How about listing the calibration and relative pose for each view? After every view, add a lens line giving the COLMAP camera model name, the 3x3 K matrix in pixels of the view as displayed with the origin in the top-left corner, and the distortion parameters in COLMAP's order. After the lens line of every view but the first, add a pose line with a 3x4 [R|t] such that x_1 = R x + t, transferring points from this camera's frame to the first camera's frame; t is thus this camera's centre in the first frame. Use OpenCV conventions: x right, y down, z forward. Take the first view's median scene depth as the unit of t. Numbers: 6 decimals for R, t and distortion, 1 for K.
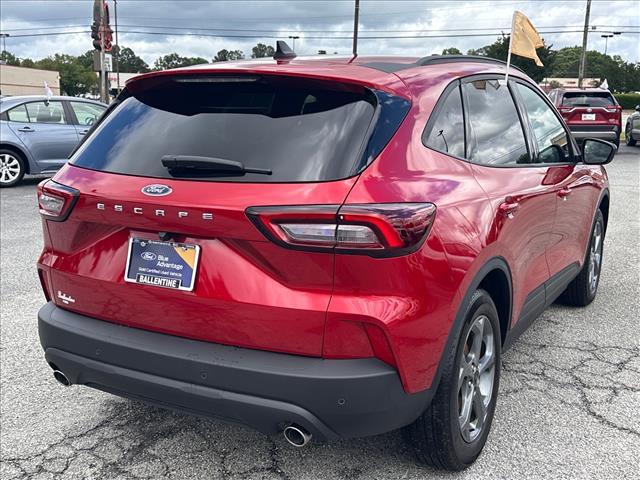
lens RADIAL K [[724.1, 0, 319.8], [0, 724.1, 238.2], [0, 0, 1]] dist [-0.020526, 0.000000]
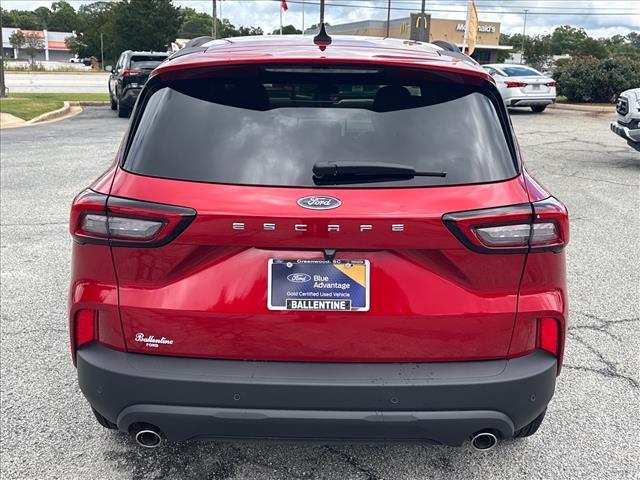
lens RADIAL K [[724.1, 0, 319.8], [0, 724.1, 242.1], [0, 0, 1]] dist [-0.020526, 0.000000]
pose [[0.897166, -0.106406, 0.428685, -0.595018], [0.082008, 0.993802, 0.075048, -0.082744], [-0.434013, -0.032174, 0.900332, 0.210953]]
